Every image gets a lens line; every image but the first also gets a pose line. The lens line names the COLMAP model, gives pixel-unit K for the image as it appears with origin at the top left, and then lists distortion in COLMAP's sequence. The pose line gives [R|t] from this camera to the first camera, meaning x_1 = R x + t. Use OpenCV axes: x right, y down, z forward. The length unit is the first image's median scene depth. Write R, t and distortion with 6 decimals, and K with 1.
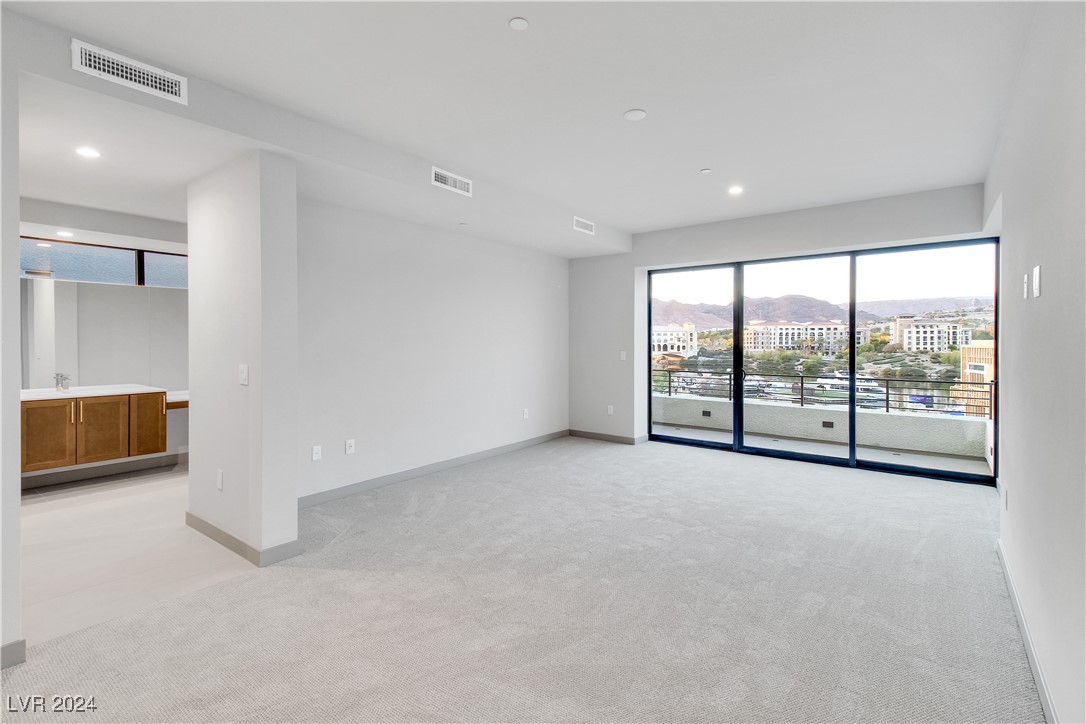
lens RADIAL K [[495.6, 0, 547.3], [0, 495.6, 350.8], [0, 0, 1]] dist [0.076201, 0.000140]
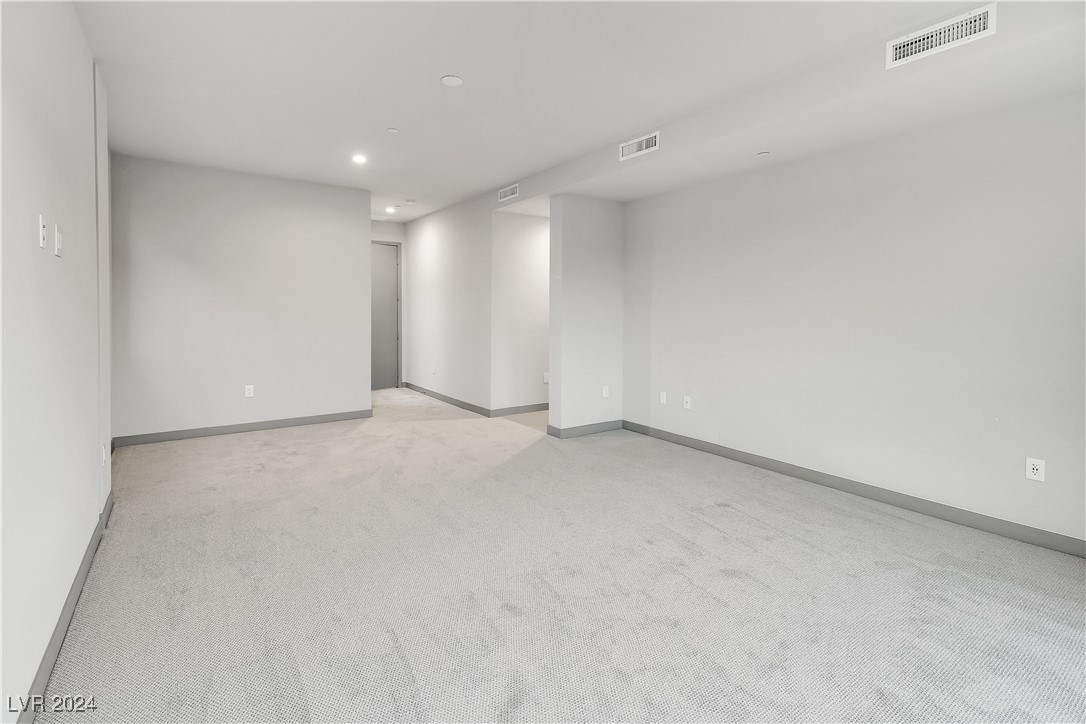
lens RADIAL K [[536.7, 0, 544.3], [0, 536.7, 357.4], [0, 0, 1]] dist [0.000243, -0.000144]
pose [[-0.321654, 0.093460, -0.942233, 0.875642], [-0.011998, 0.994635, 0.102753, -0.028964], [0.946781, 0.044356, -0.318807, 1.144225]]
